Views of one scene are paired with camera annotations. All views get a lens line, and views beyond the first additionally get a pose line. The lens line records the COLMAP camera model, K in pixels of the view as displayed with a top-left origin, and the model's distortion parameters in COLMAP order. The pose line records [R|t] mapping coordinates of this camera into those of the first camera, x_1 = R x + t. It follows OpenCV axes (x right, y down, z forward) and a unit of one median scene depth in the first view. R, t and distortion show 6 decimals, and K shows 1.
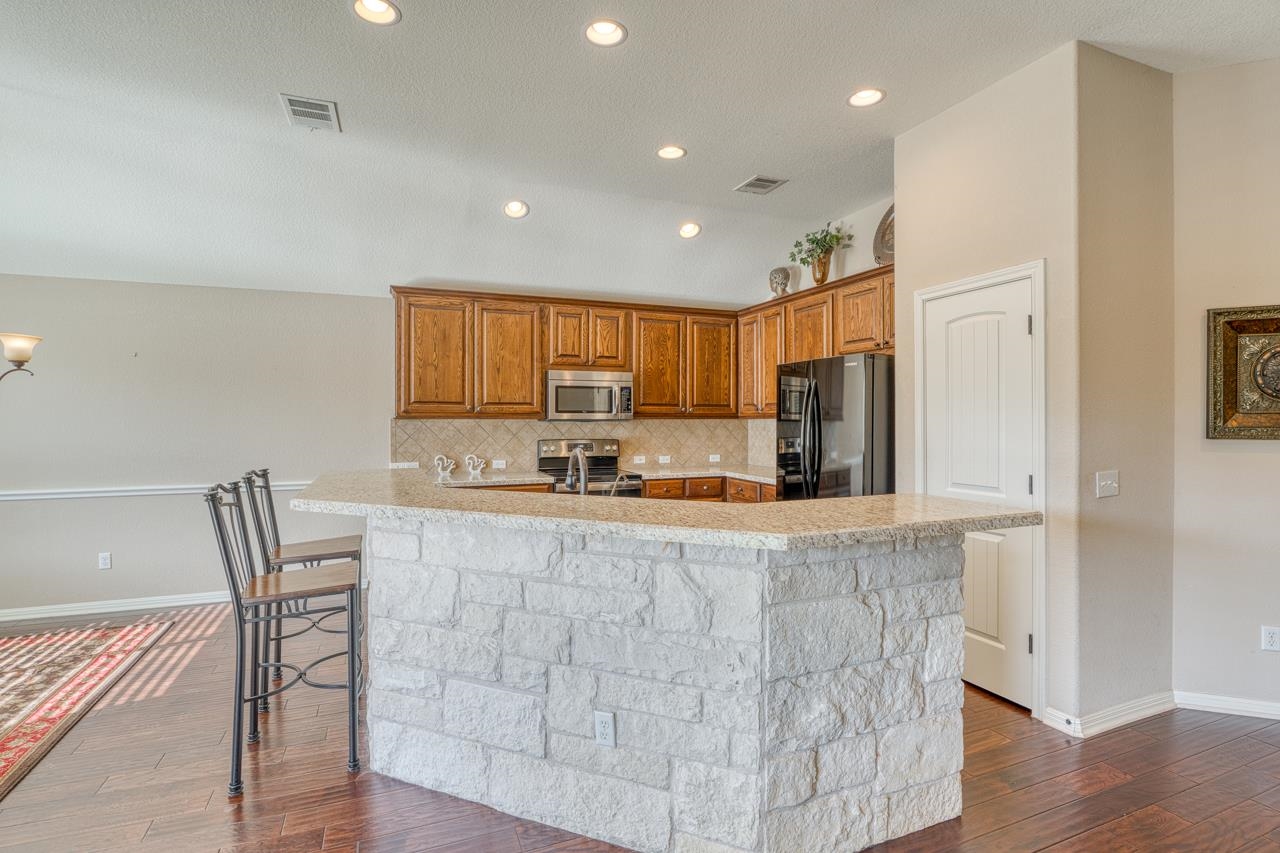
lens RADIAL K [[608.7, 0, 637.0], [0, 608.7, 414.1], [0, 0, 1]] dist [-0.022217, -0.000060]
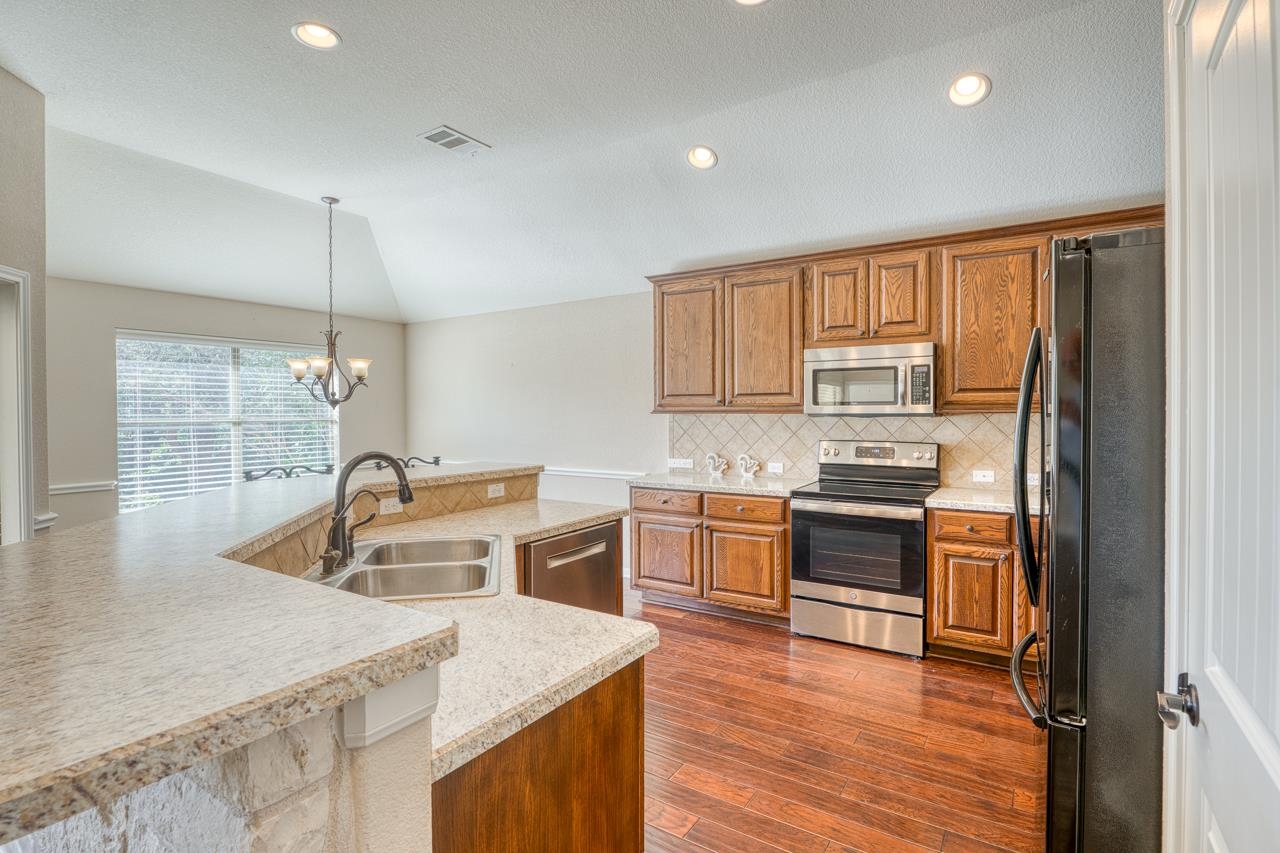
lens RADIAL K [[624.4, 0, 653.0], [0, 624.4, 414.9], [0, 0, 1]] dist [-0.024753, -0.000449]
pose [[0.581017, 0.000327, -0.813891, 0.393926], [0.008991, 0.999936, 0.006820, 0.003229], [0.813842, -0.011281, 0.580977, 0.396256]]
